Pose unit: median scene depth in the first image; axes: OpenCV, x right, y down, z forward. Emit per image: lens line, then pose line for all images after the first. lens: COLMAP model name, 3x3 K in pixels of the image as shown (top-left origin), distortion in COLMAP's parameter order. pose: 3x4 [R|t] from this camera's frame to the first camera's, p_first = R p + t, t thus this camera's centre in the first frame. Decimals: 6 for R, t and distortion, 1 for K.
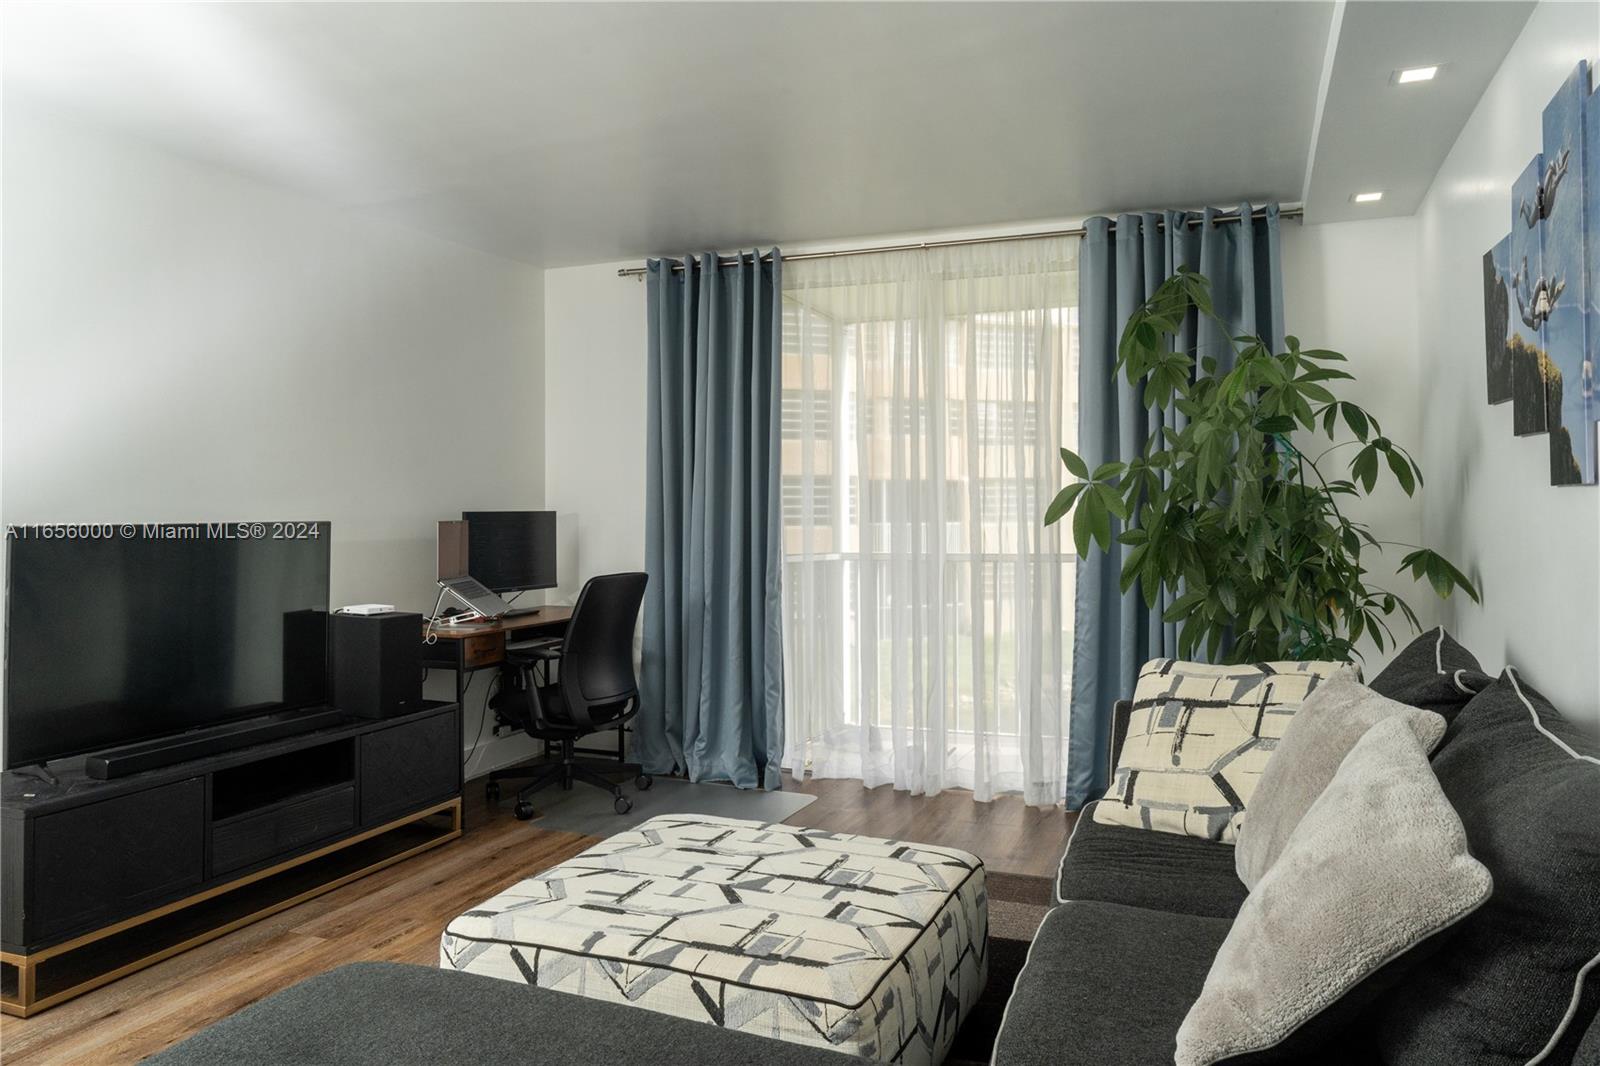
lens RADIAL K [[1099.1, 0, 820.6], [0, 1099.1, 504.1], [0, 0, 1]] dist [-0.017545, 0.016123]
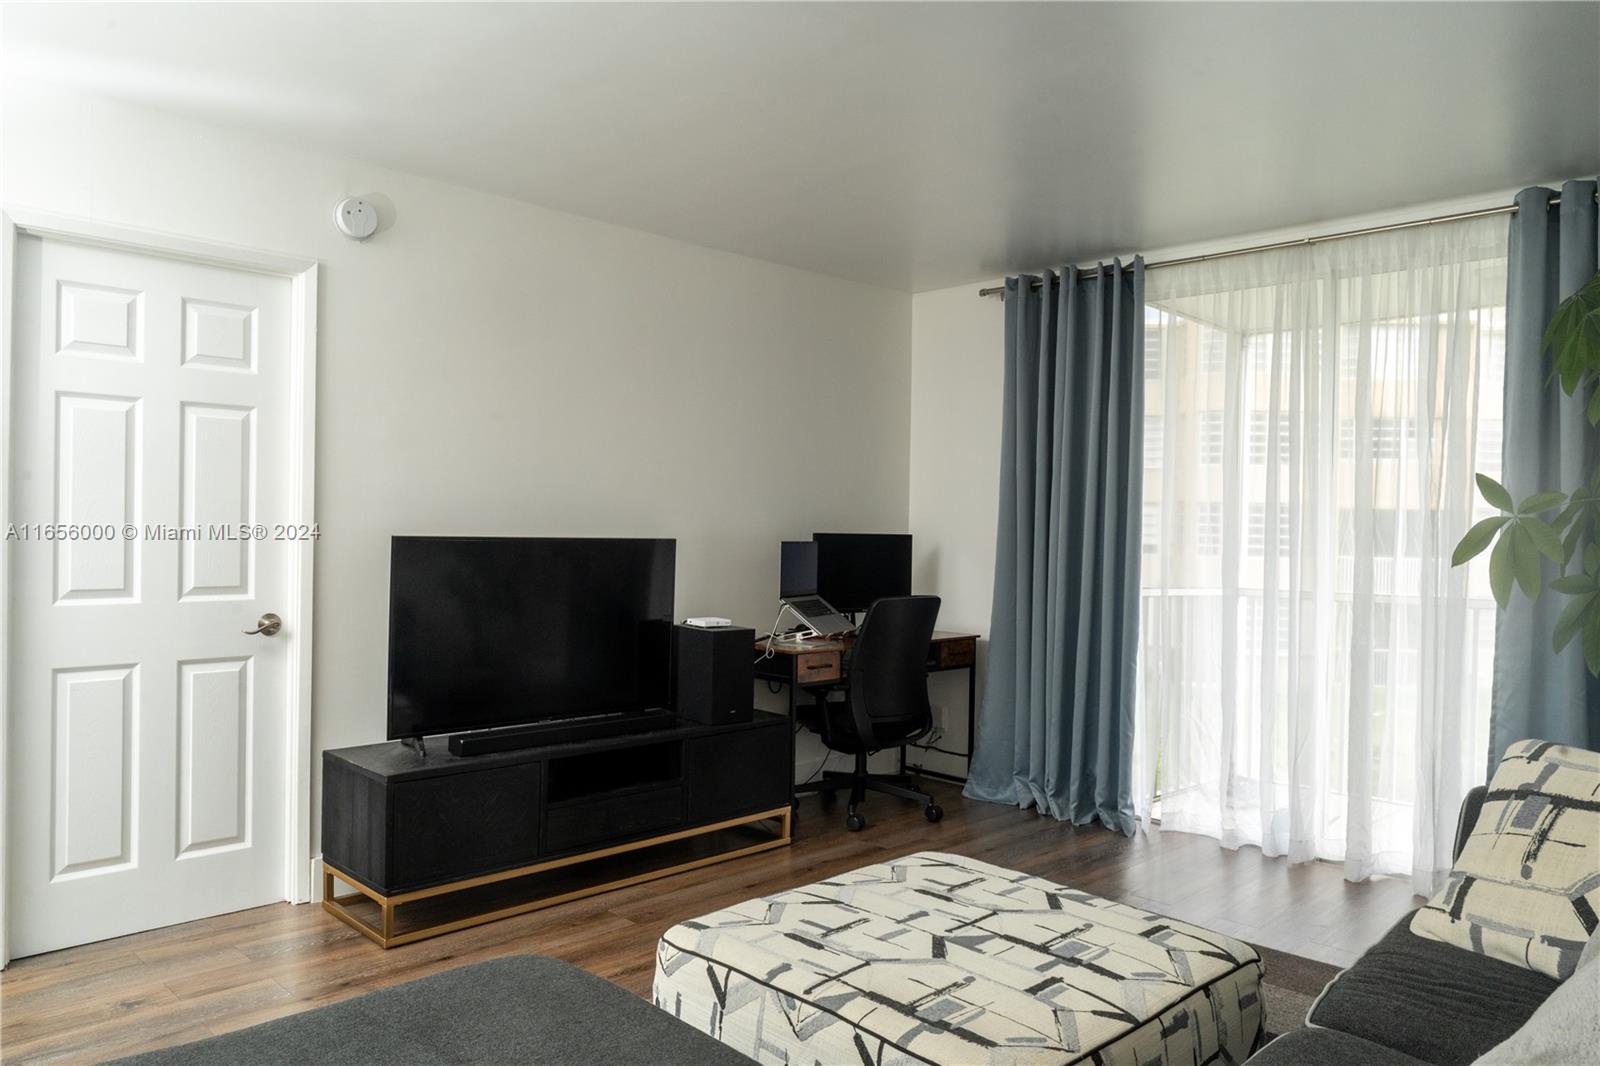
lens RADIAL K [[1099.1, 0, 832.3], [0, 1099.1, 542.8], [0, 0, 1]] dist [-0.017545, 0.016123]
pose [[0.922456, 0.028226, -0.385069, 0.148699], [-0.023158, 0.999573, 0.017793, -0.003645], [0.385407, -0.007496, 0.922716, 0.082222]]
